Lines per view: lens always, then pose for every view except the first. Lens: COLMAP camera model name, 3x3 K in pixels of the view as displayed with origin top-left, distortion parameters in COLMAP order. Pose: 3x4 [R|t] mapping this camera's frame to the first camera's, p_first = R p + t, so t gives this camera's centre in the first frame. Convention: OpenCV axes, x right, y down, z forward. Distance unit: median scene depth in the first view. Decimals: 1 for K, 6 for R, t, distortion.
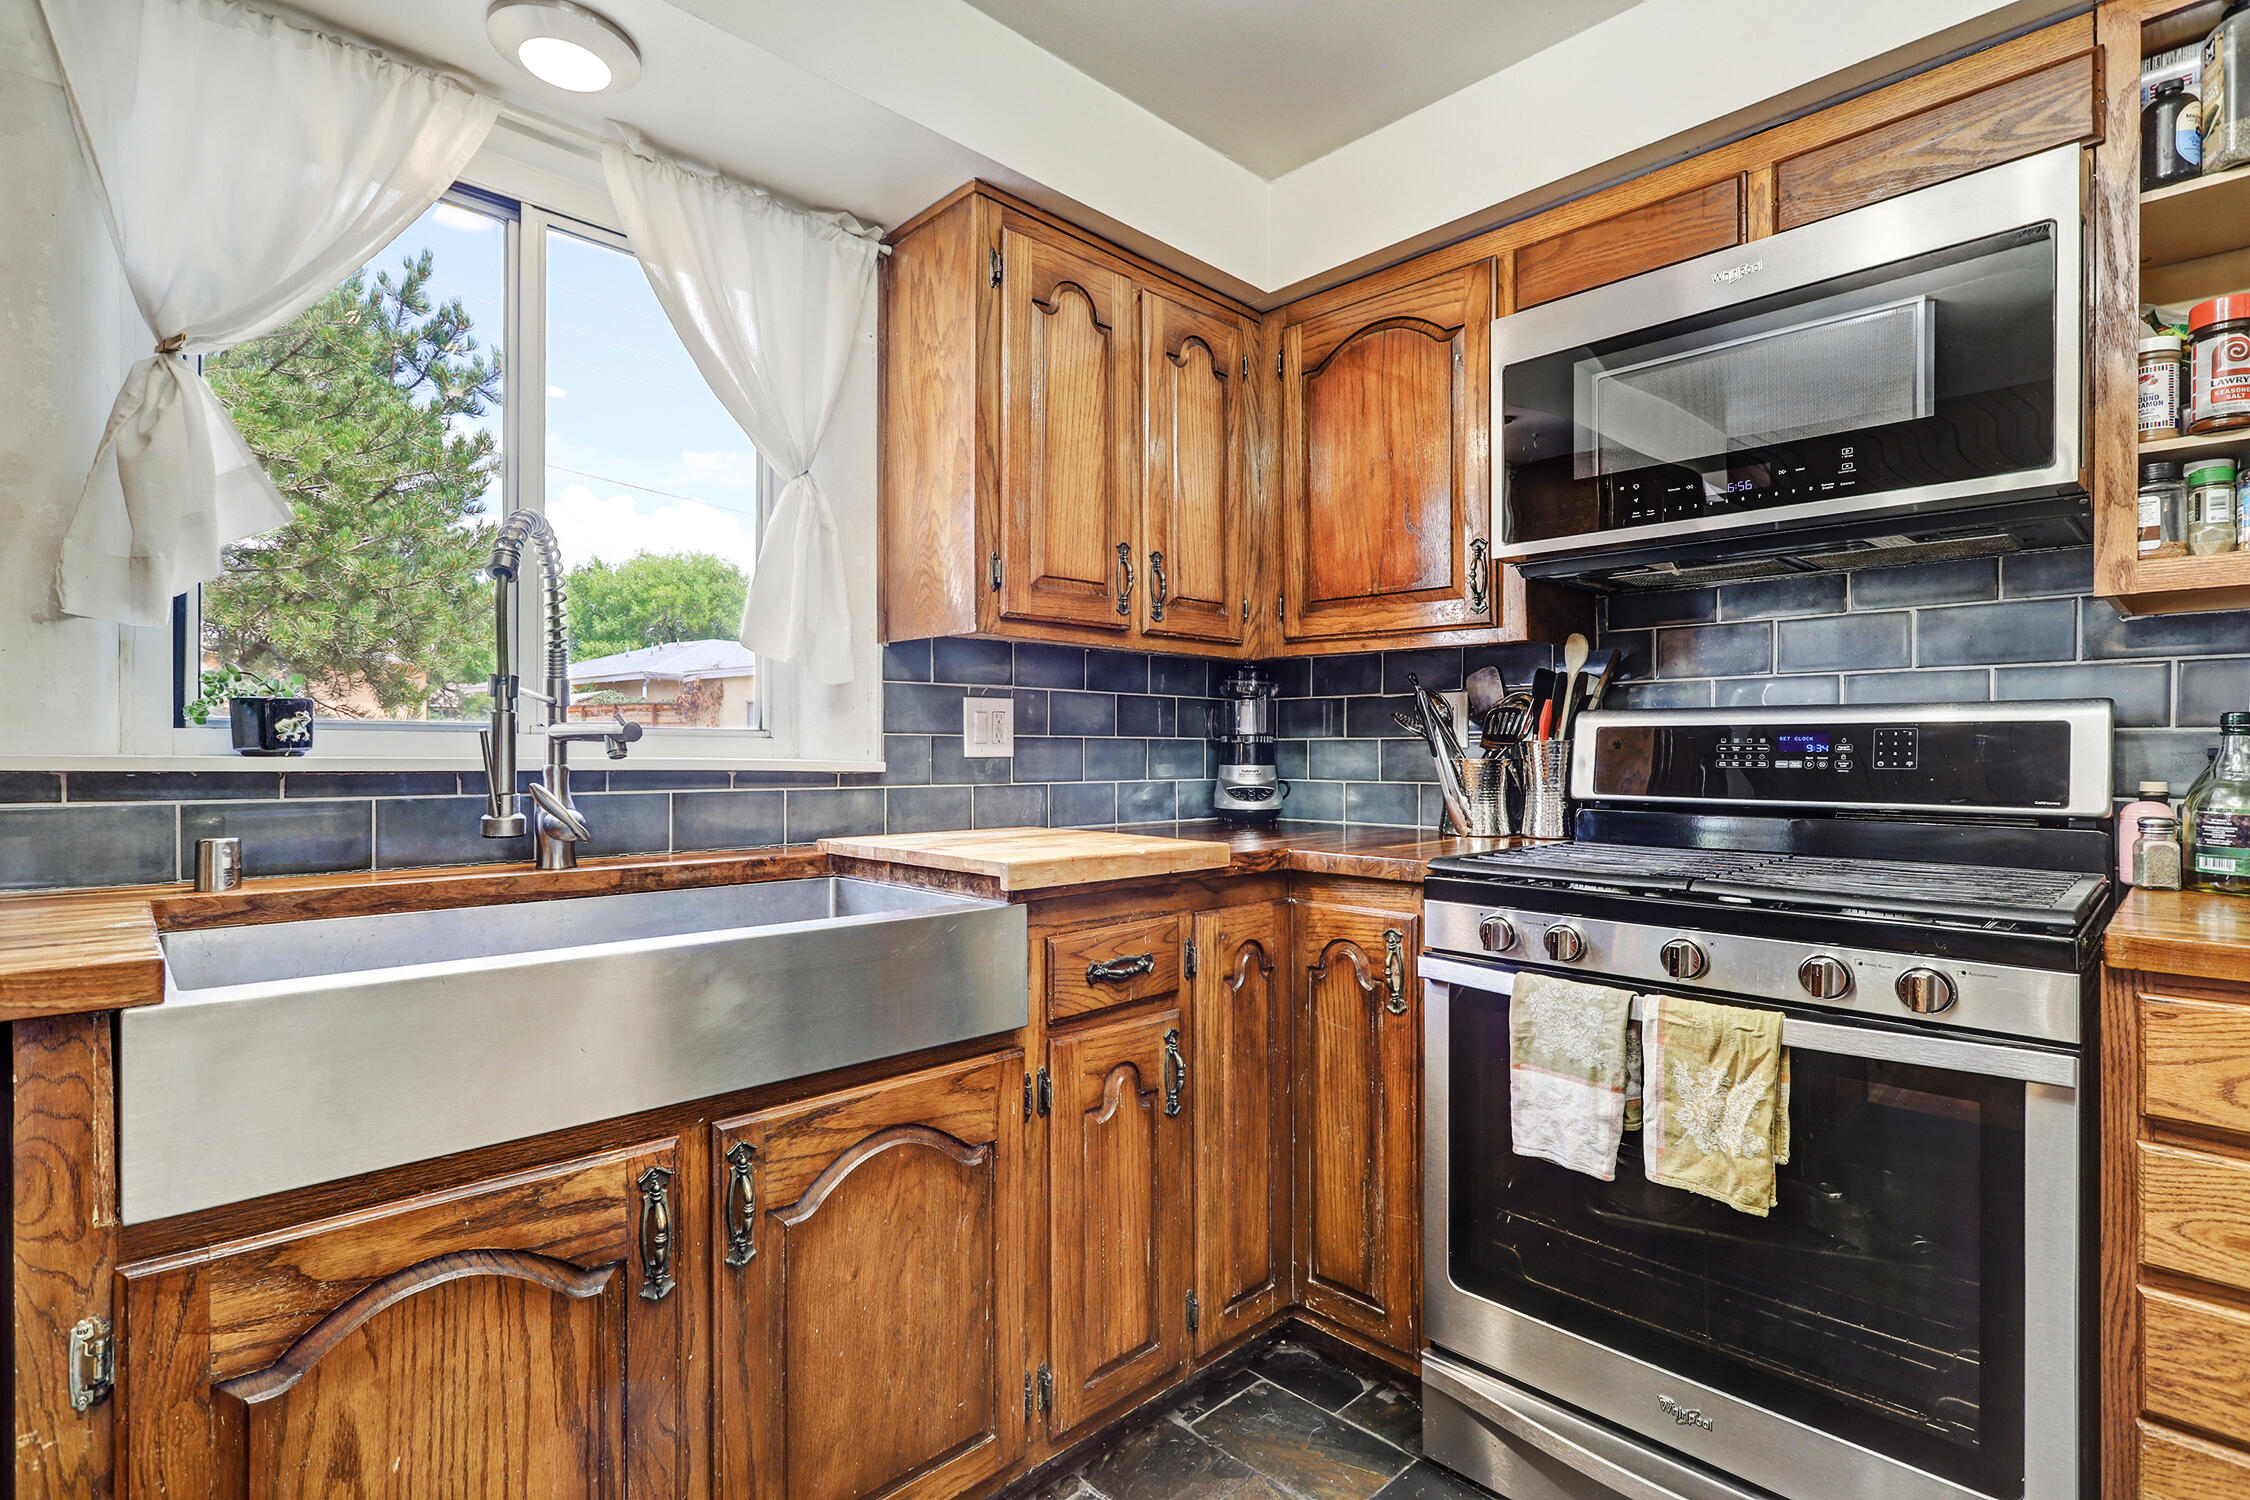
lens RADIAL K [[1068.9, 0, 1137.2], [0, 1068.9, 737.4], [0, 0, 1]] dist [-0.001058, 0.001035]
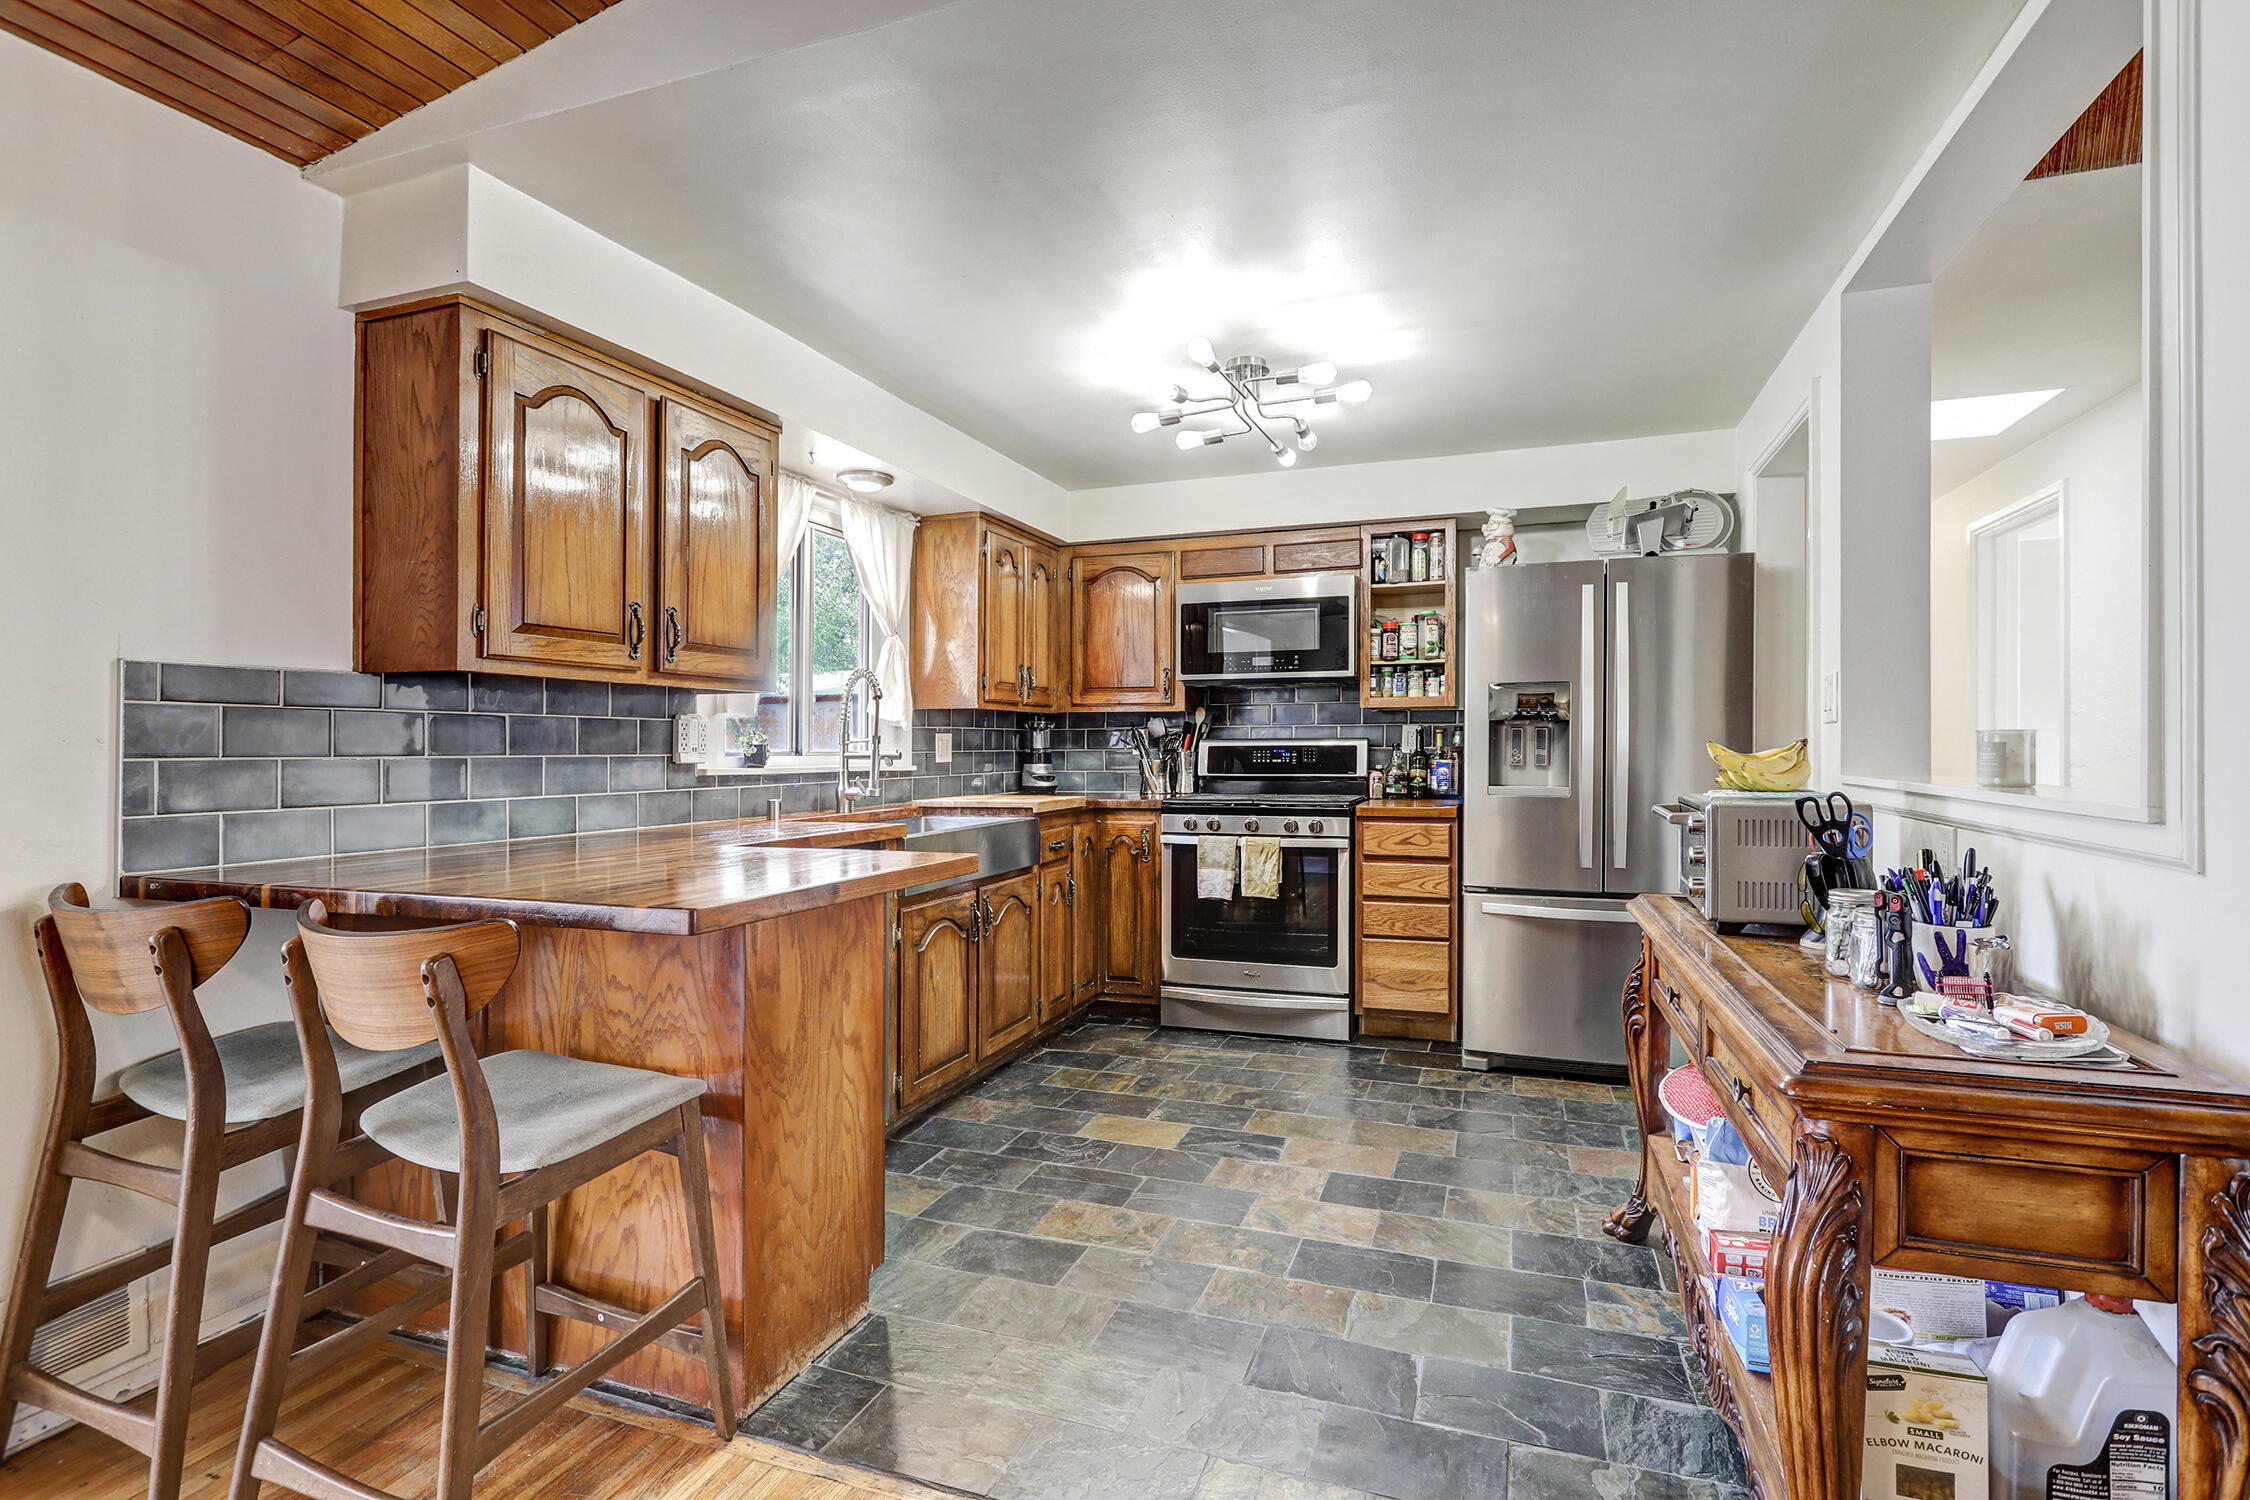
lens RADIAL K [[1068.9, 0, 1175.0], [0, 1068.9, 735.0], [0, 0, 1]] dist [-0.001058, 0.001035]
pose [[0.885322, -0.003348, 0.464966, -0.892803], [0.001594, 0.999990, 0.004165, -0.052655], [-0.464975, -0.002946, 0.885319, -1.298156]]
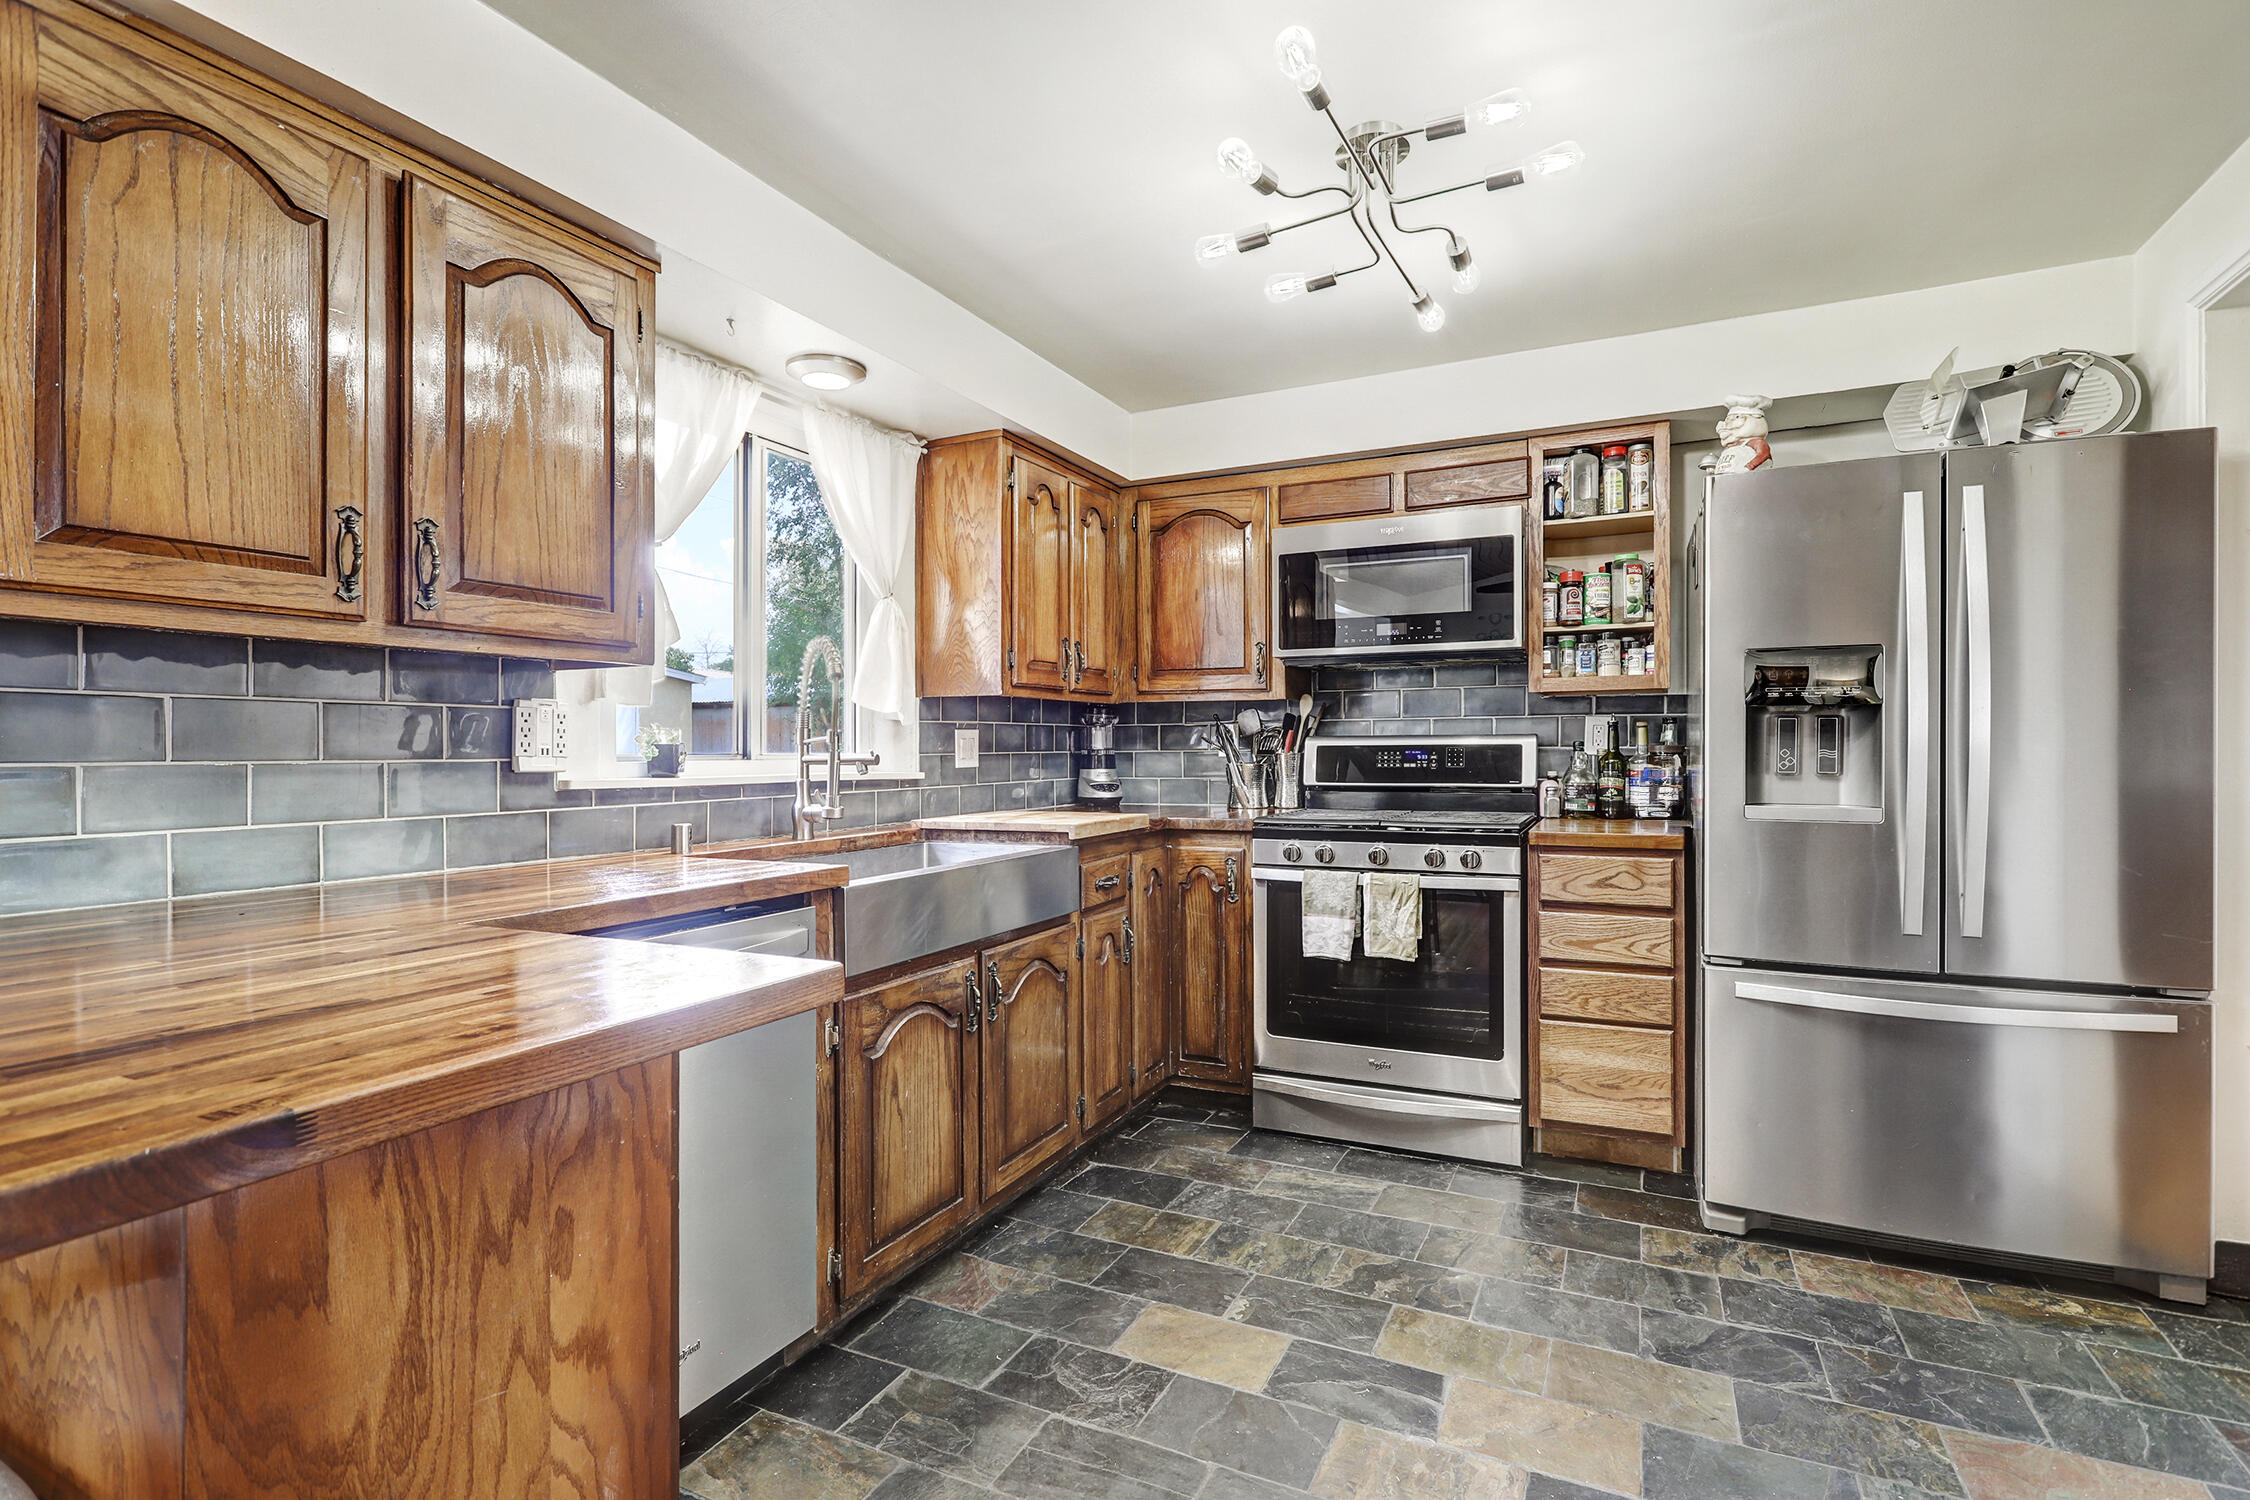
lens RADIAL K [[1068.9, 0, 1165.4], [0, 1068.9, 734.5], [0, 0, 1]] dist [-0.001058, 0.001035]
pose [[0.931377, -0.006198, 0.364003, -0.559098], [0.005680, 0.999981, 0.002491, -0.040867], [-0.364011, -0.000252, 0.931395, -0.714239]]
